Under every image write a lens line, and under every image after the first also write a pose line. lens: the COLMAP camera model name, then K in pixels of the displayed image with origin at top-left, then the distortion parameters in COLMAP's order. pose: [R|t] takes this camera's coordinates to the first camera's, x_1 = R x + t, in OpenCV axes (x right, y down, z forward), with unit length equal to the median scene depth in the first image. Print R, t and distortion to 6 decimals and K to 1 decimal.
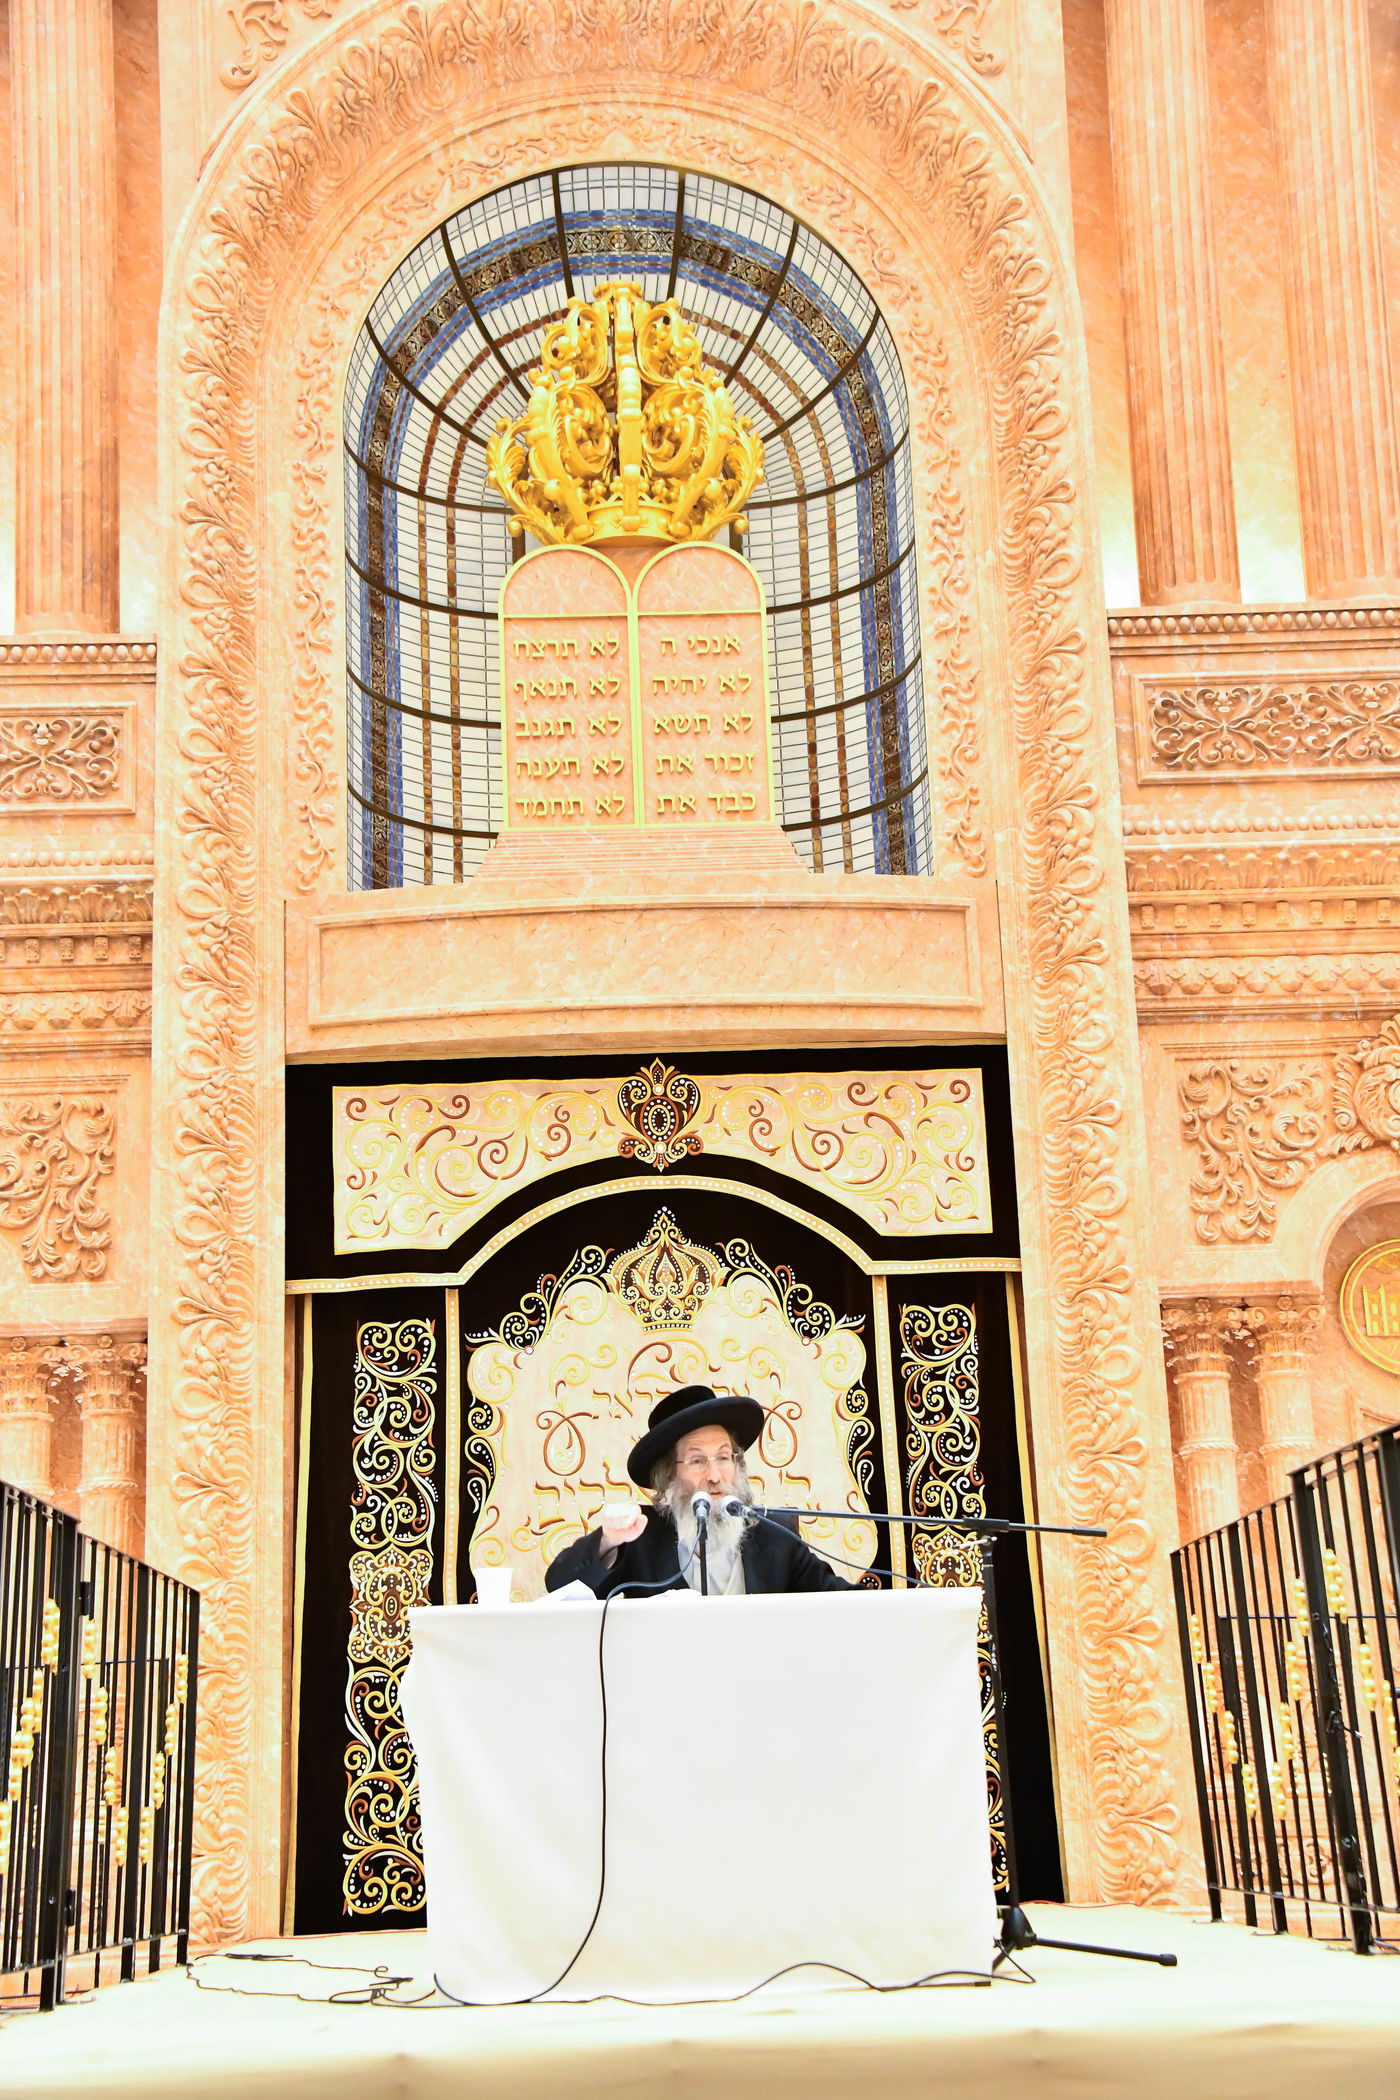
lens RADIAL K [[2906.5, 0, 696.8], [0, 2906.5, 1056.8], [0, 0, 1]] dist [0.228864, 0.000000]
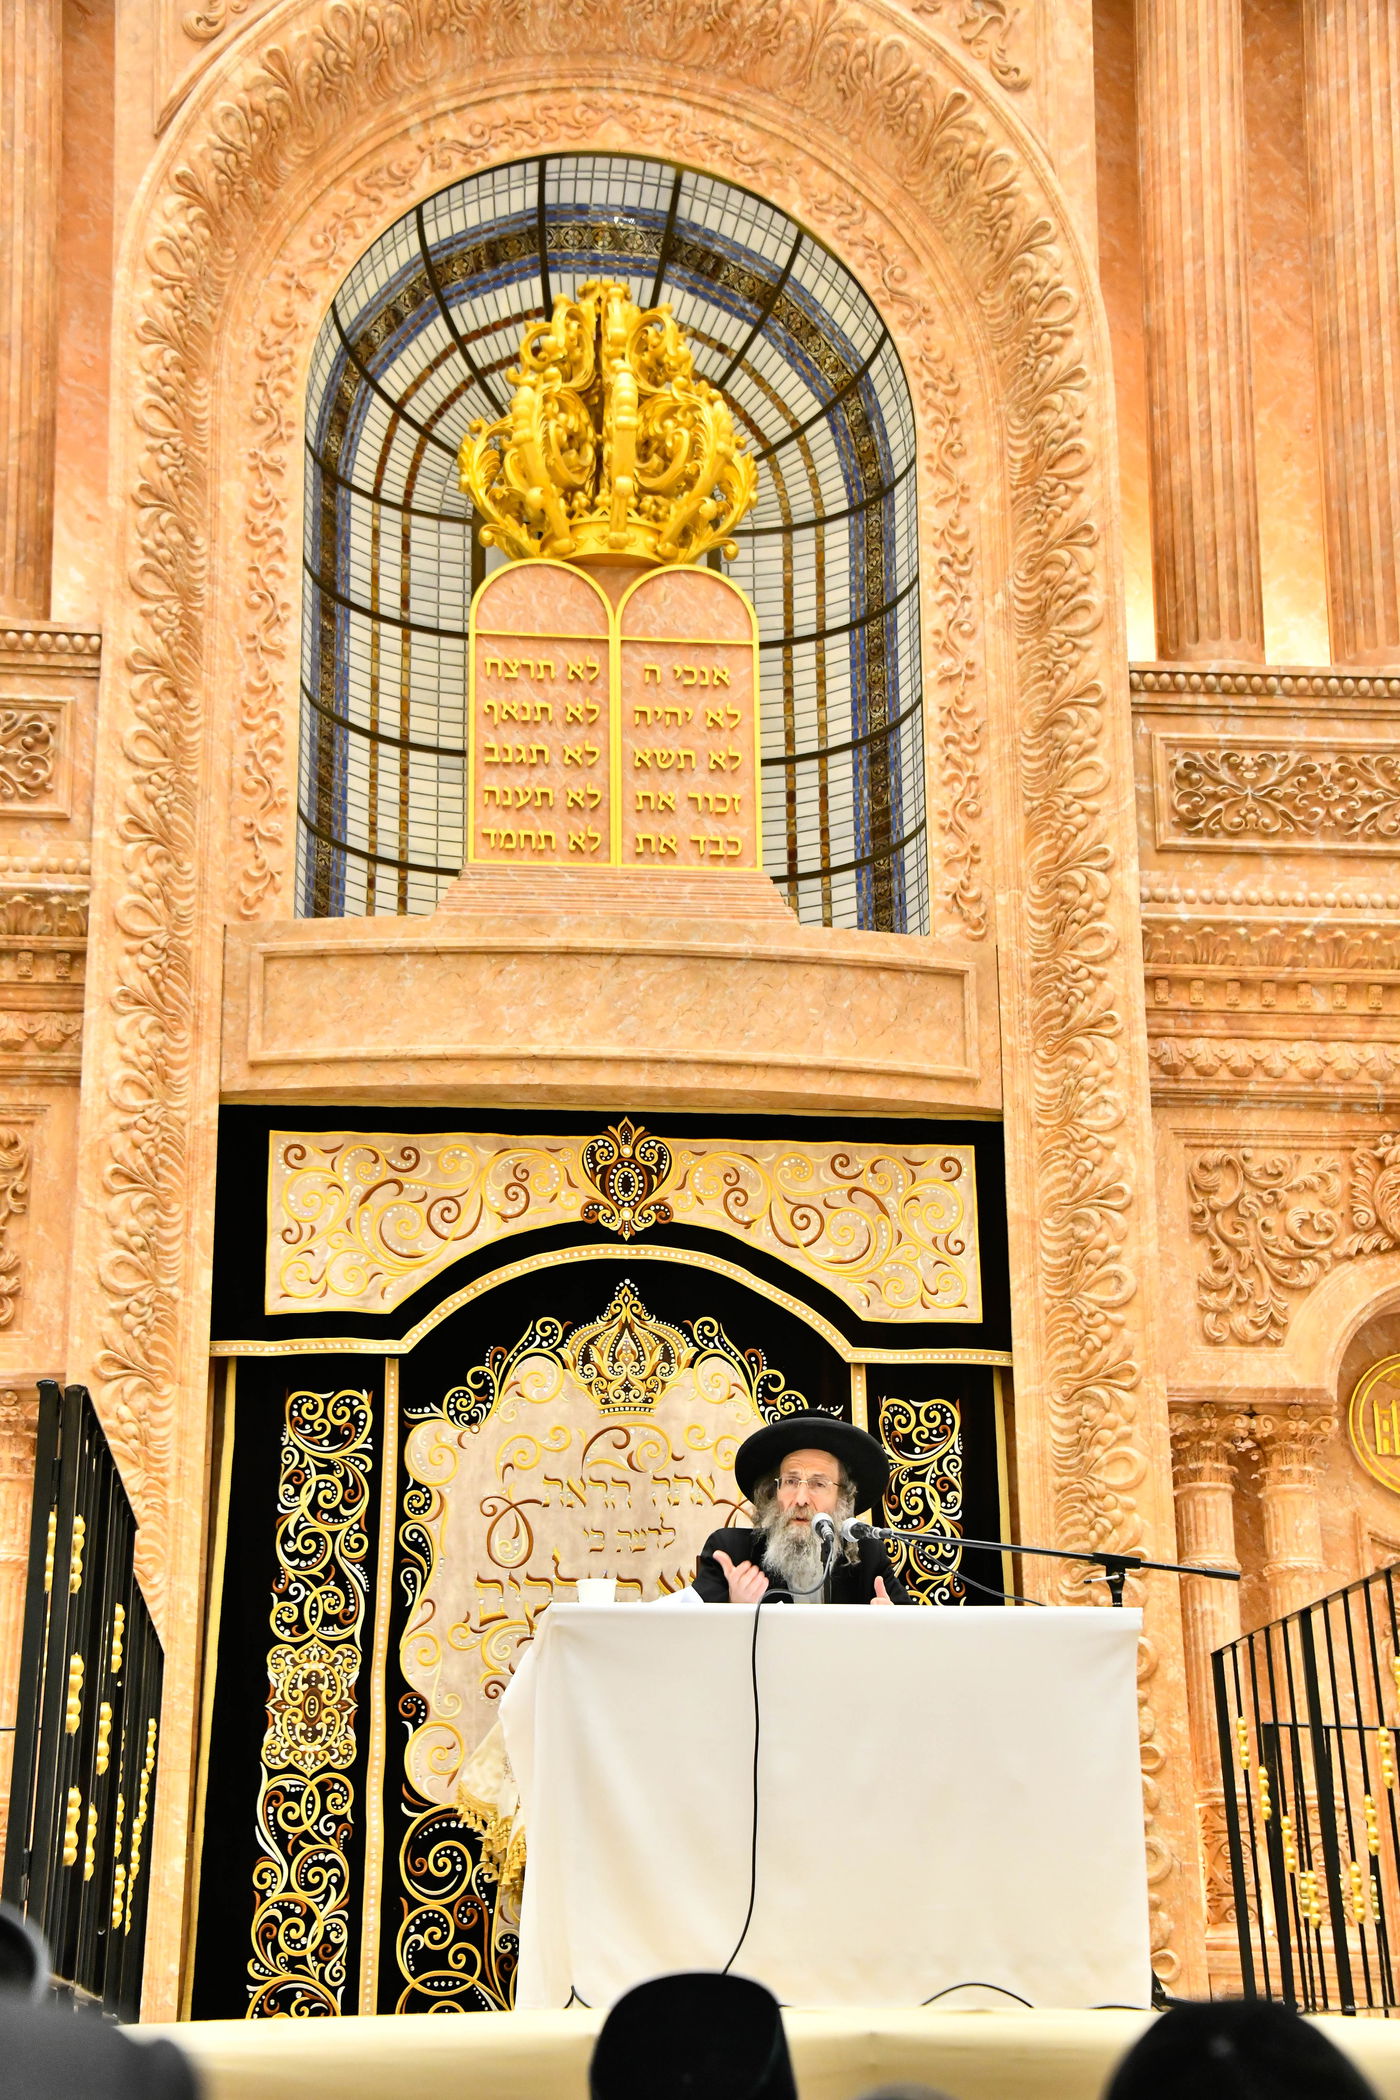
lens RADIAL K [[3340.8, 0, 699.4], [0, 3340.8, 1056.3], [0, 0, 1]] dist [0.342833, 0.000000]
pose [[0.995761, 0.051028, 0.076530, -0.073674], [-0.047526, 0.997768, -0.046908, 0.030295], [-0.078753, 0.043072, 0.995963, -0.055245]]
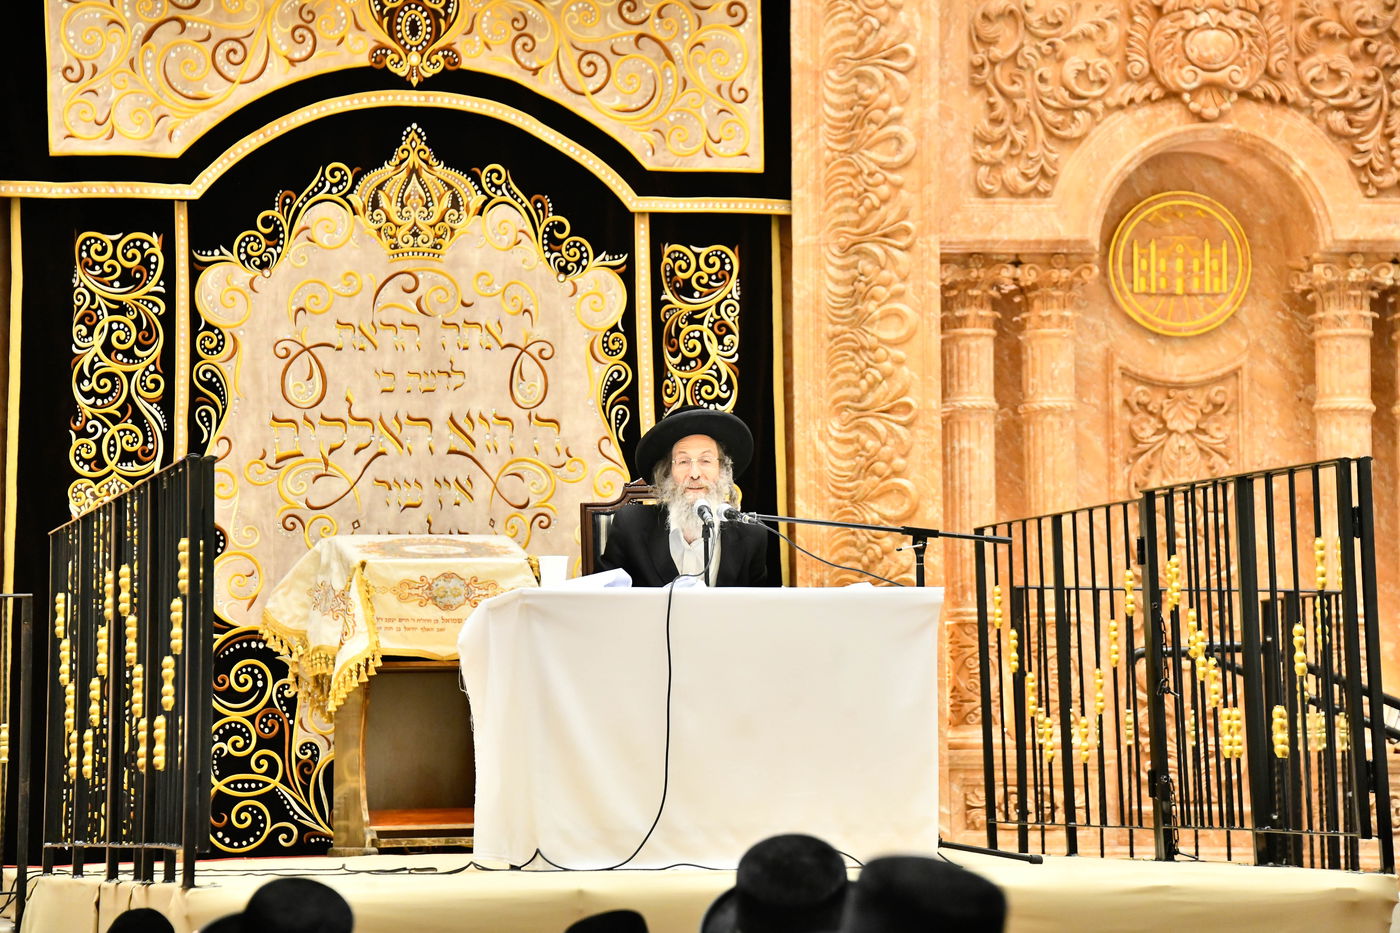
lens RADIAL K [[5304.8, 0, 699.6], [0, 5304.8, 443.6], [0, 0, 1]] dist [1.737411, 0.000000]
pose [[0.980136, 0.038510, 0.194554, -0.251288], [-0.073689, 0.981454, 0.176967, -0.157323], [-0.184131, -0.187788, 0.964796, -0.676344]]
